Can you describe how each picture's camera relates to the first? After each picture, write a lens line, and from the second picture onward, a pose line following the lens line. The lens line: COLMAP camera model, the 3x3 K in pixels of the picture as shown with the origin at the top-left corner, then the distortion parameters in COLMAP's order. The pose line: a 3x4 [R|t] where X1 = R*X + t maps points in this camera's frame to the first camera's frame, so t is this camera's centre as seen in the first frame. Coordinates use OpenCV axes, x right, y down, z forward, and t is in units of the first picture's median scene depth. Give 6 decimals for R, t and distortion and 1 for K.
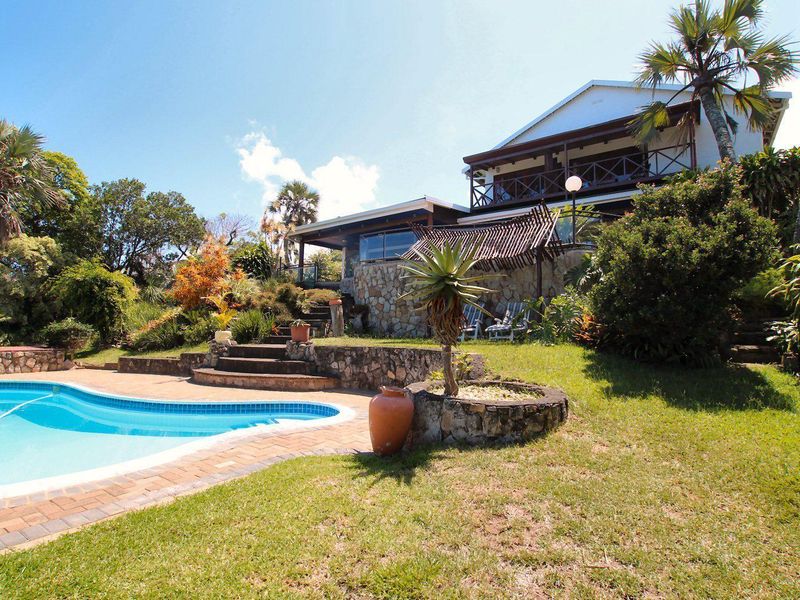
lens RADIAL K [[415.1, 0, 398.6], [0, 415.1, 301.2], [0, 0, 1]] dist [-0.020325, -0.000401]
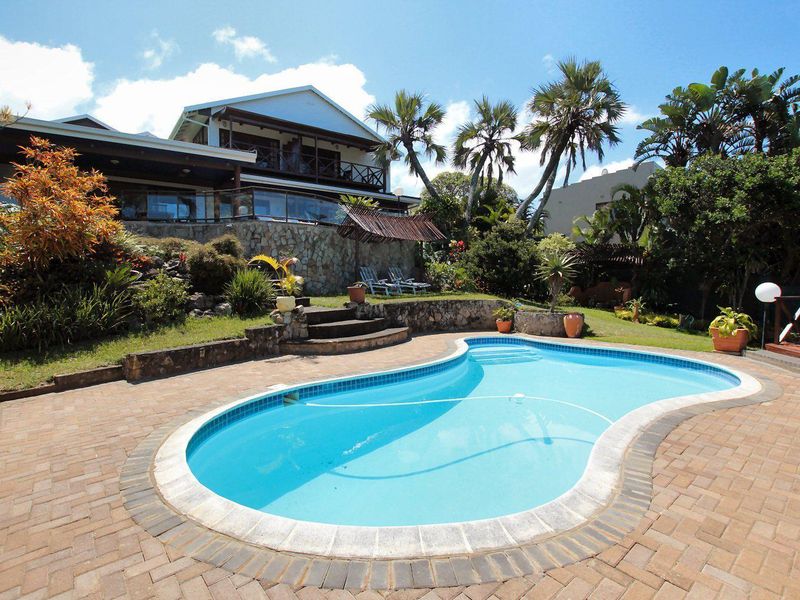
lens RADIAL K [[415.1, 0, 398.3], [0, 415.1, 298.6], [0, 0, 1]] dist [-0.020325, -0.000401]
pose [[0.296221, -0.057267, 0.953401, -1.365303], [-0.058368, 0.995250, 0.077915, -0.003719], [-0.953334, -0.078728, 0.291471, 0.637099]]
